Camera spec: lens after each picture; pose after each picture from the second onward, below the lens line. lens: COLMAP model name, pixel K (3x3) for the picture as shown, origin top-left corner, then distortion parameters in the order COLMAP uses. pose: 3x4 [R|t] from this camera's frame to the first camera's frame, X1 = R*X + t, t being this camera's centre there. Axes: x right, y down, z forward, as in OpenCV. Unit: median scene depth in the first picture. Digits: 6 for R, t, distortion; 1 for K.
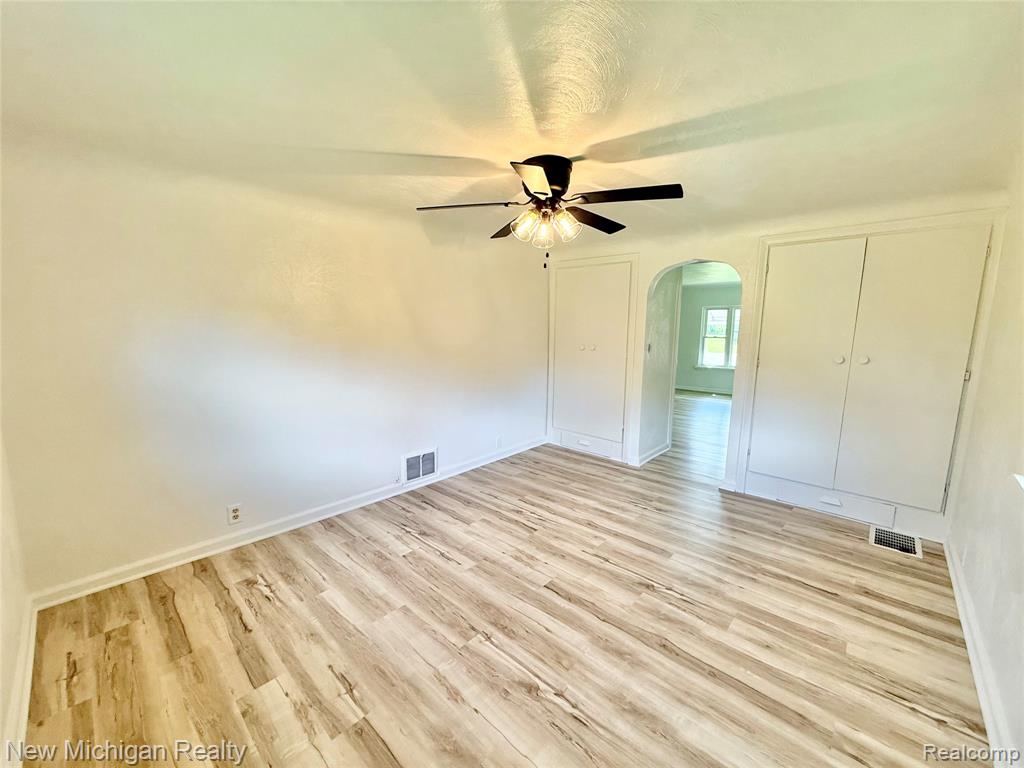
lens RADIAL K [[405.1, 0, 508.0], [0, 405.1, 384.8], [0, 0, 1]] dist [-0.003198, 0.000955]
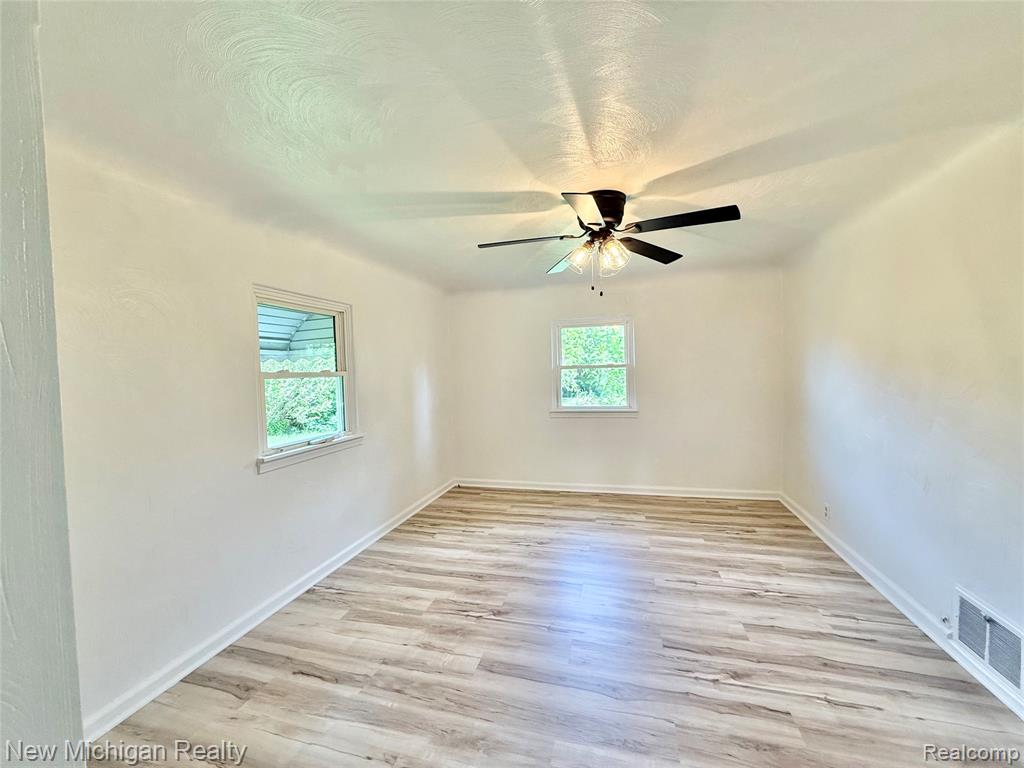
lens RADIAL K [[405.1, 0, 505.9], [0, 405.1, 382.7], [0, 0, 1]] dist [-0.003198, 0.000955]
pose [[-0.888399, 0.035375, -0.457707, 0.755297], [-0.044111, 0.985835, 0.161811, -0.219555], [0.456948, 0.163942, -0.874255, 1.759308]]
